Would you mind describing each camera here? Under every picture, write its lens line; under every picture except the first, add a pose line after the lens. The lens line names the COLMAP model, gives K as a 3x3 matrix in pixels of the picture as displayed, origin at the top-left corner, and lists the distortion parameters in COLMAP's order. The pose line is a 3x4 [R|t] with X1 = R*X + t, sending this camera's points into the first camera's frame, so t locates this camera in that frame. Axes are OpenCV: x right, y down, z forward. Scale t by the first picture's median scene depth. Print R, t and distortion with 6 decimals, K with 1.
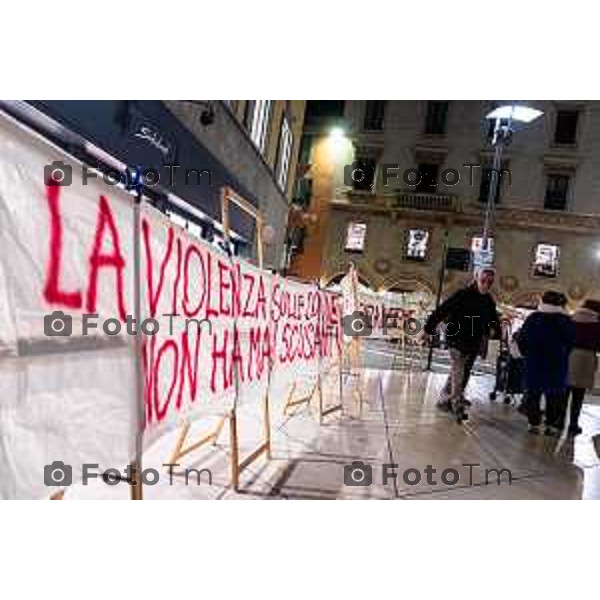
lens RADIAL K [[484.7, 0, 310.7], [0, 484.7, 298.7], [0, 0, 1]] dist [0.017967, 0.004149]
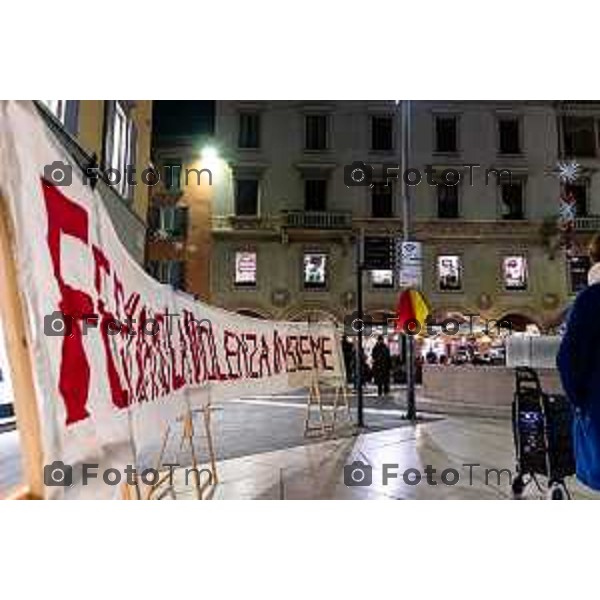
lens RADIAL K [[484.7, 0, 310.7], [0, 484.7, 298.7], [0, 0, 1]] dist [0.017967, 0.004149]
pose [[0.972648, -0.112908, 0.202997, 0.024351], [0.129936, 0.988863, -0.072574, 0.006298], [-0.192542, 0.096965, 0.976486, 0.133491]]
